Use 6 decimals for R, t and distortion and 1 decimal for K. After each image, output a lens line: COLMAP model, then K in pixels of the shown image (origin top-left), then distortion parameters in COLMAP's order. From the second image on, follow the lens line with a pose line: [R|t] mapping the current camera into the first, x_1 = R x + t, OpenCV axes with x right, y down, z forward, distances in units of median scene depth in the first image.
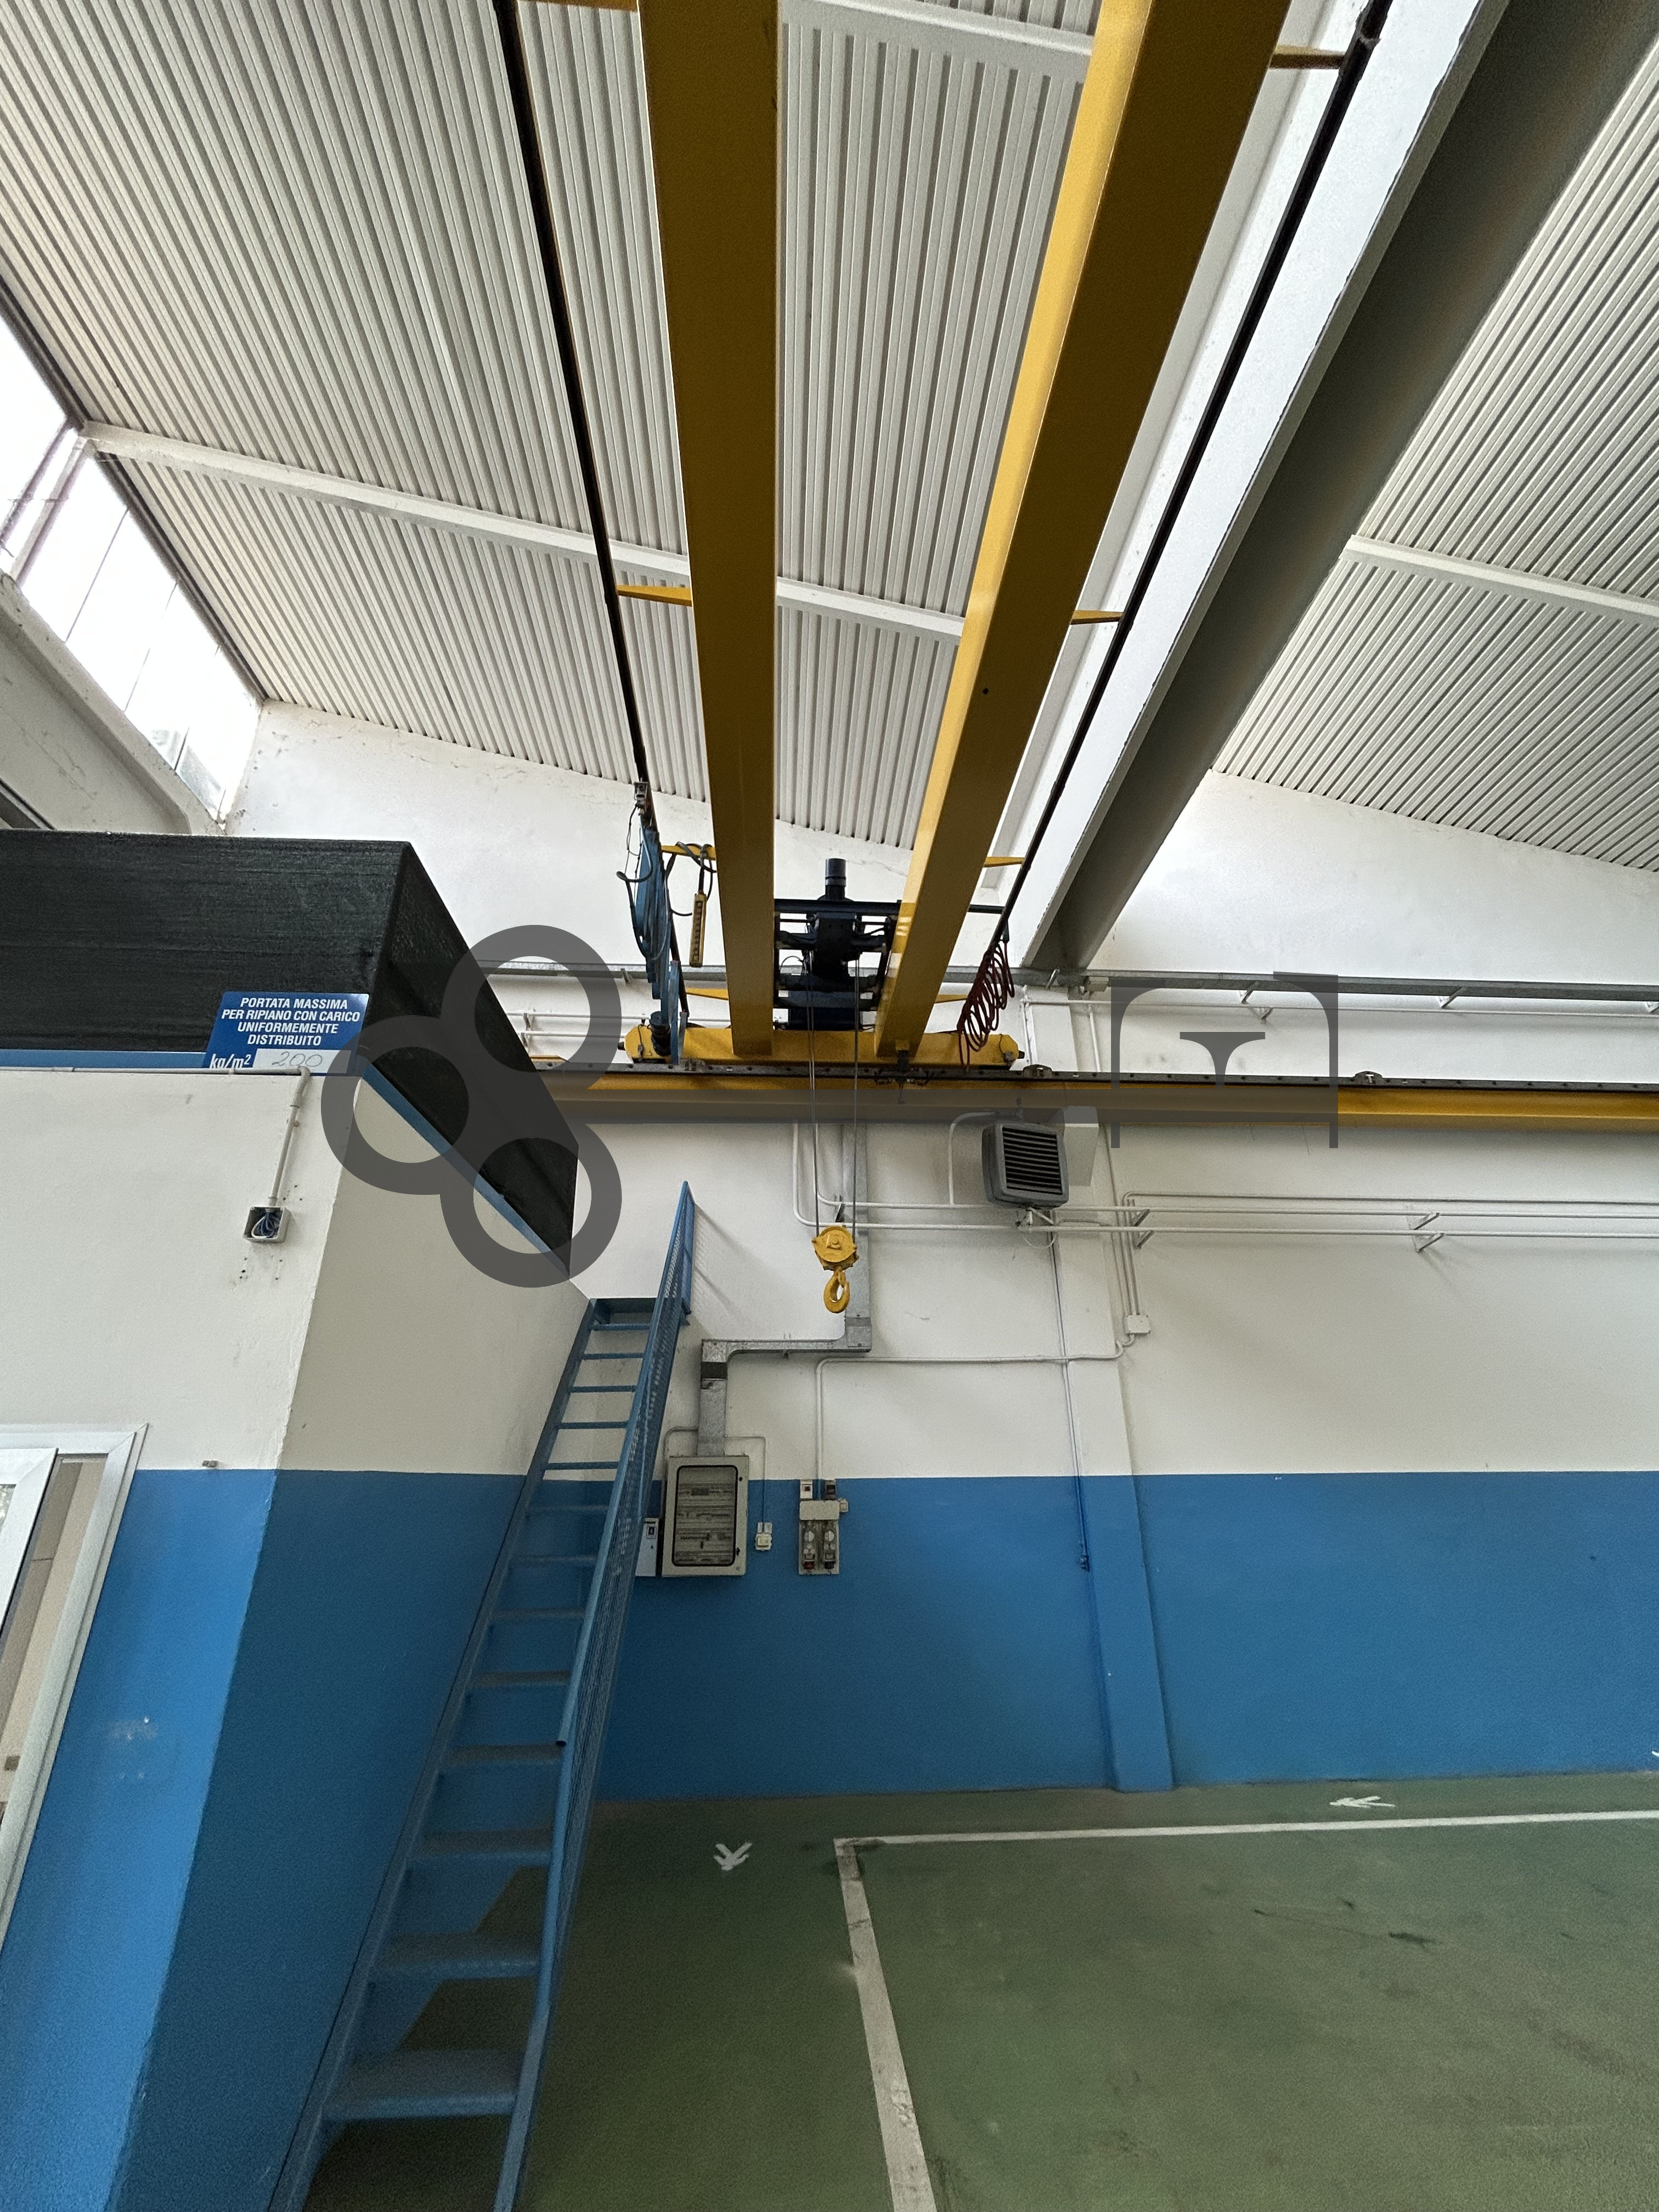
lens RADIAL K [[893.1, 0, 843.7], [0, 893.1, 1103.9], [0, 0, 1]] dist [0.001628, 0.000067]
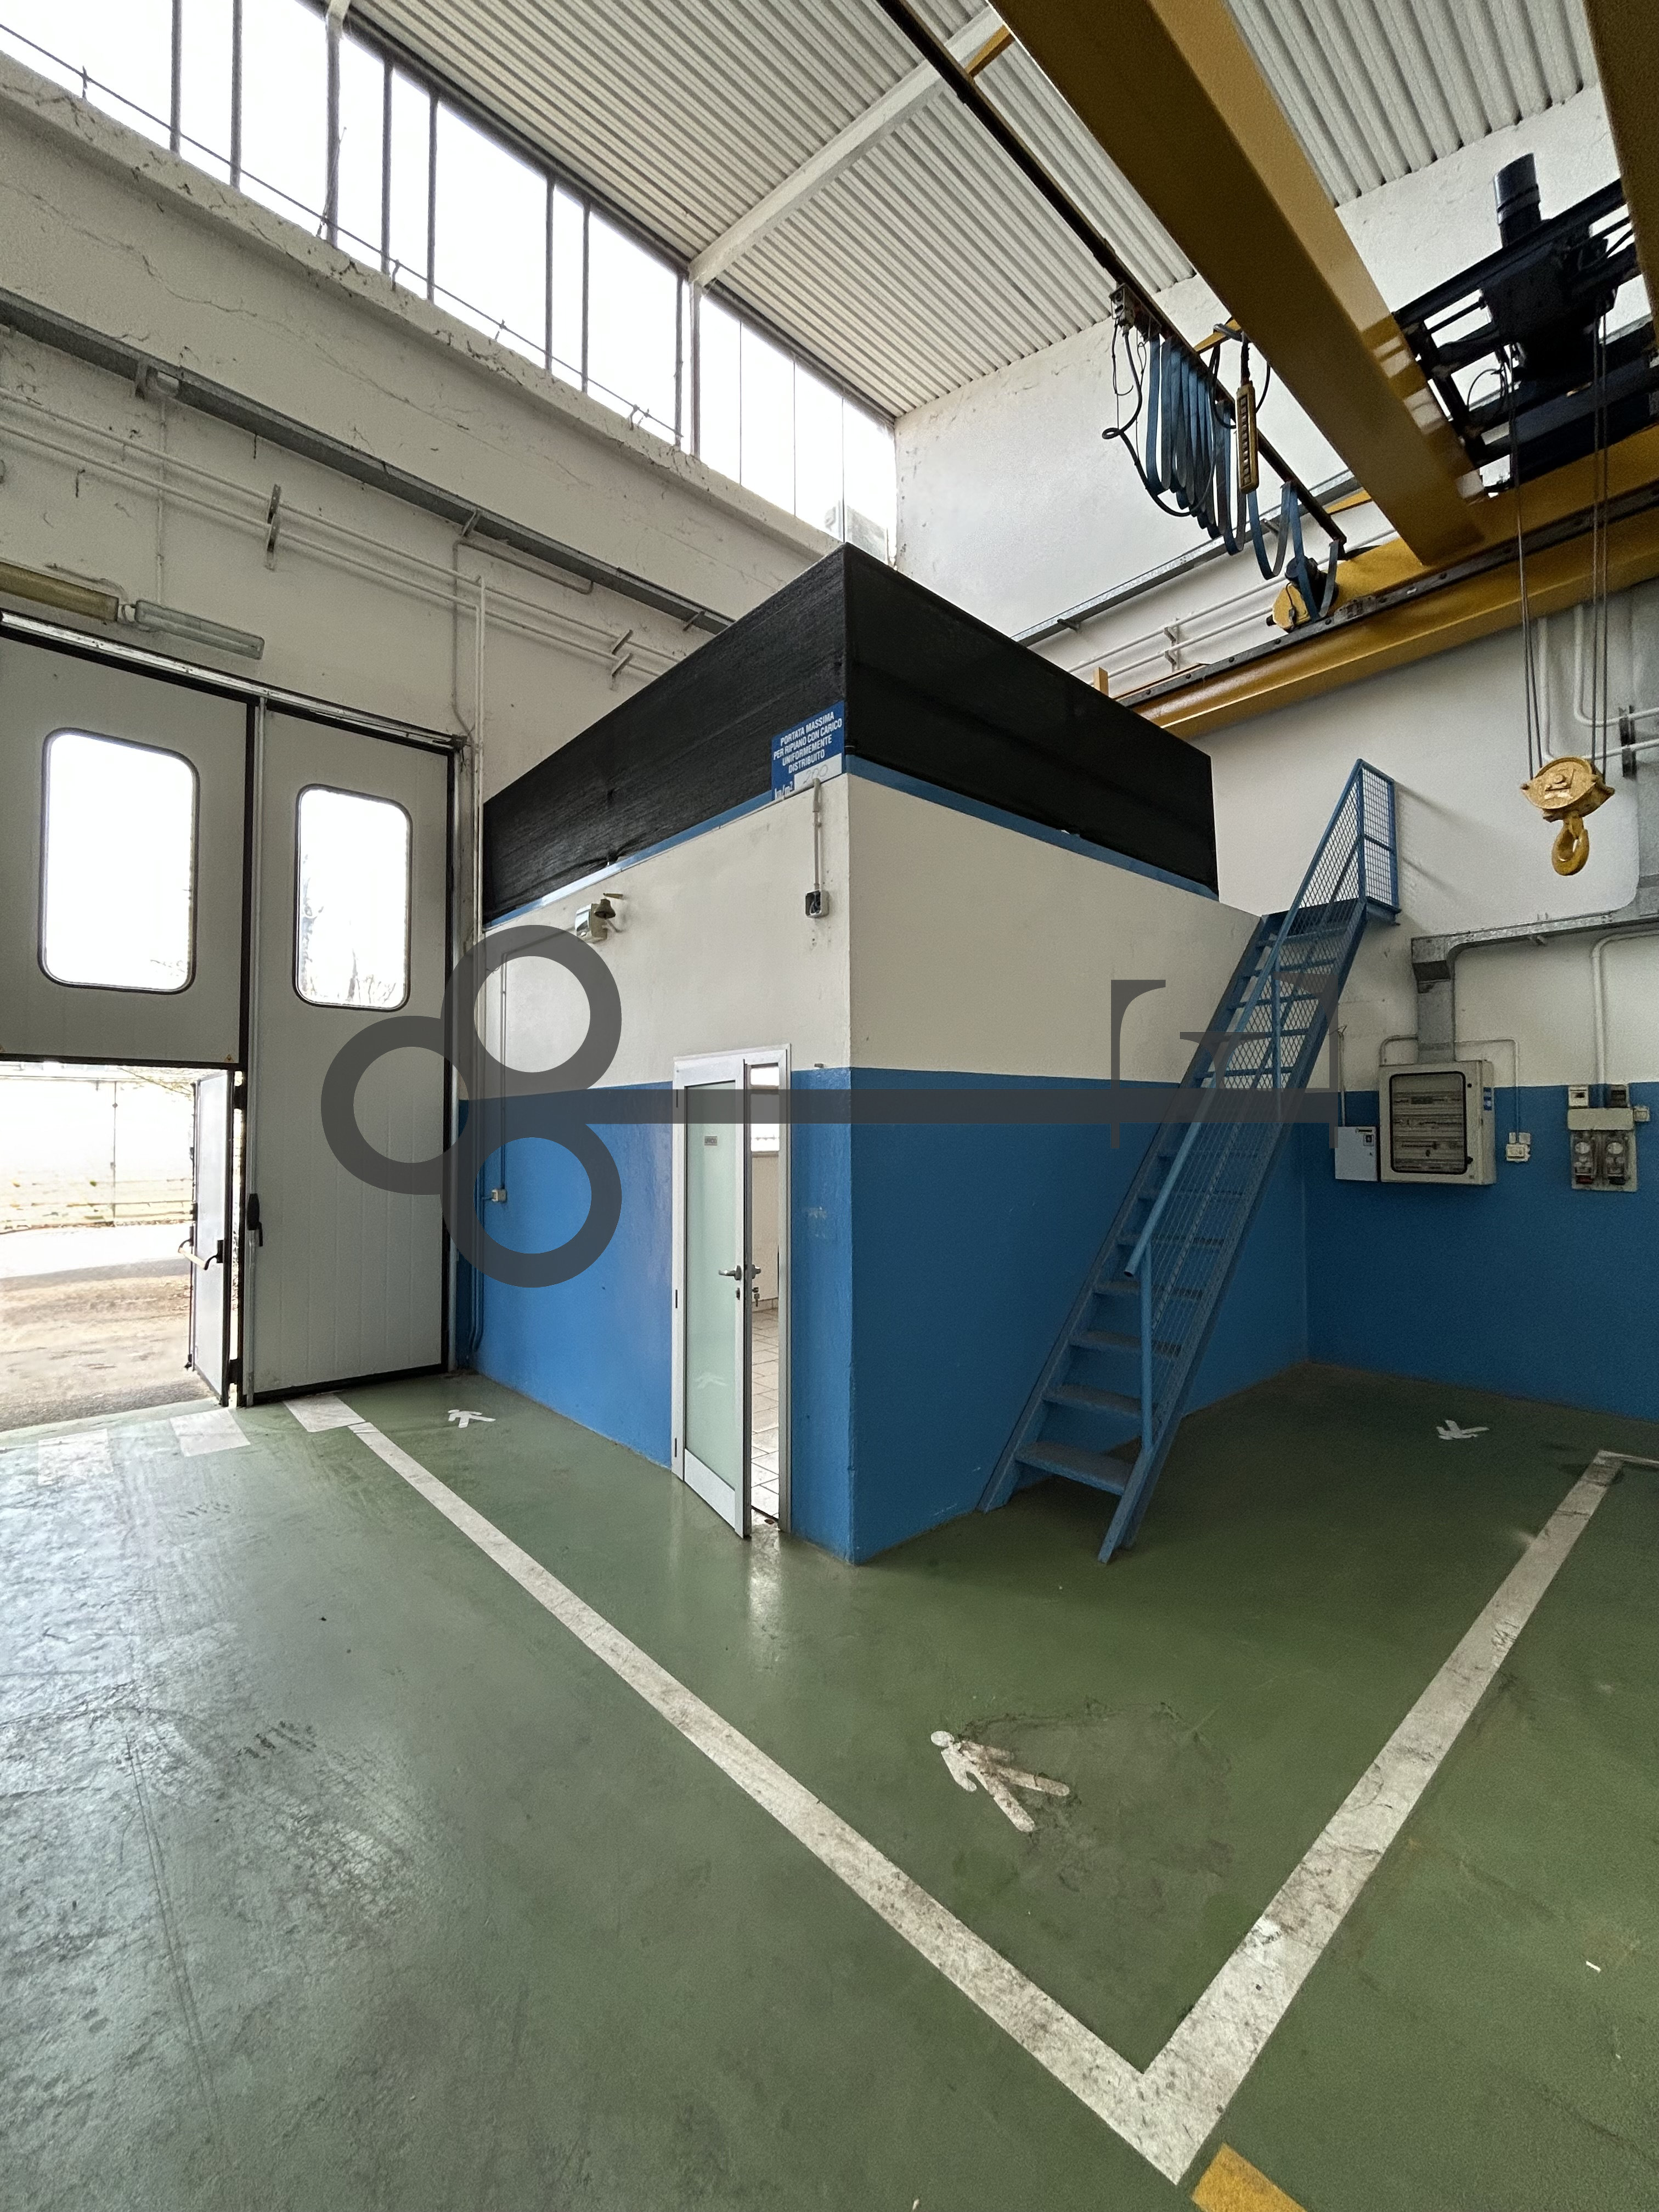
lens RADIAL K [[893.1, 0, 818.4], [0, 893.1, 1090.2], [0, 0, 1]] dist [0.001628, 0.000067]
pose [[0.624328, -0.025110, -0.780759, 0.169736], [0.308139, 0.926354, 0.216609, 0.042201], [0.717820, -0.375817, 0.586086, 0.037389]]
